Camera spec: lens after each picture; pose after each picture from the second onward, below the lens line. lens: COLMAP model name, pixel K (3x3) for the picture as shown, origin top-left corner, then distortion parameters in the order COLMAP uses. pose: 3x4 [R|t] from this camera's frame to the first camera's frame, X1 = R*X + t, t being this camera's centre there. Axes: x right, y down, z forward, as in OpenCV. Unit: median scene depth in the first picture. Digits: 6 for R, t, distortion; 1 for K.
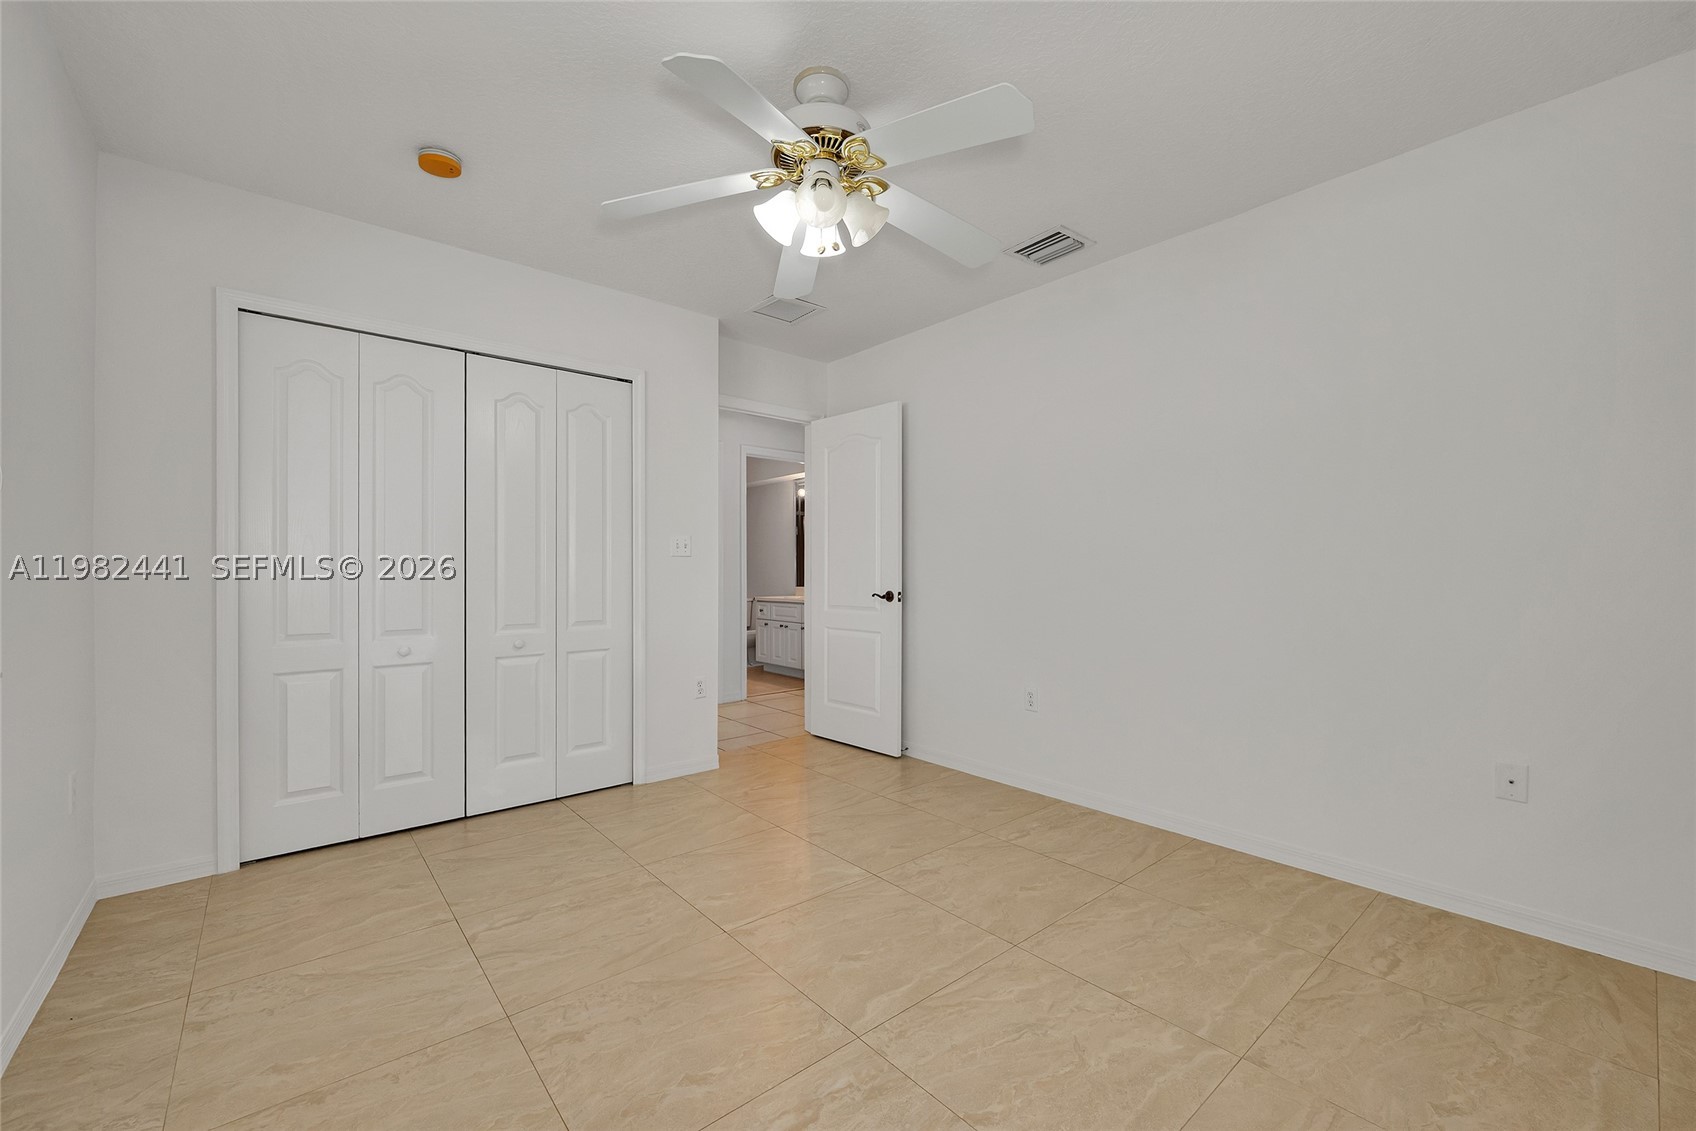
lens RADIAL K [[675.4, 0, 839.0], [0, 675.4, 571.9], [0, 0, 1]] dist [-0.008836, -0.000143]
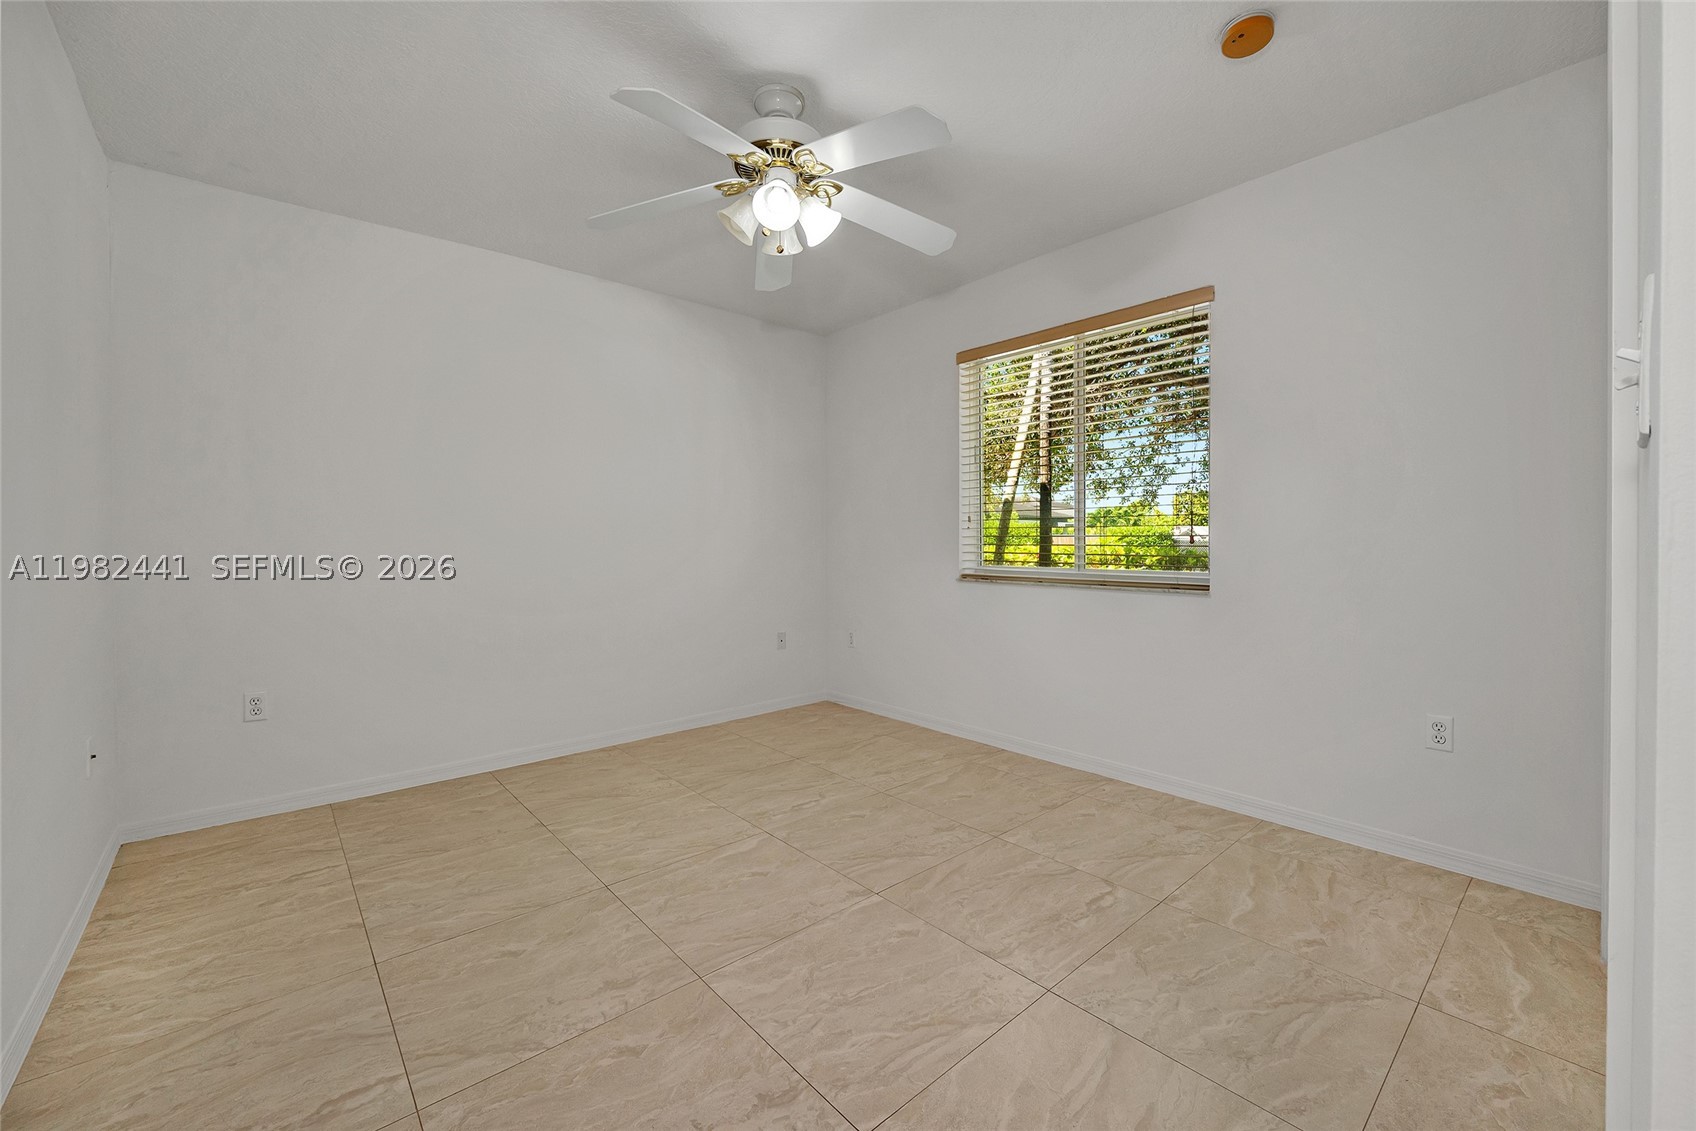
lens RADIAL K [[675.4, 0, 839.0], [0, 675.4, 571.9], [0, 0, 1]] dist [-0.008836, -0.000143]
pose [[-0.999911, 0.005181, -0.012300, -0.097659], [0.004597, 0.998880, 0.047089, -0.003320], [0.012530, 0.047028, -0.998815, 1.932936]]
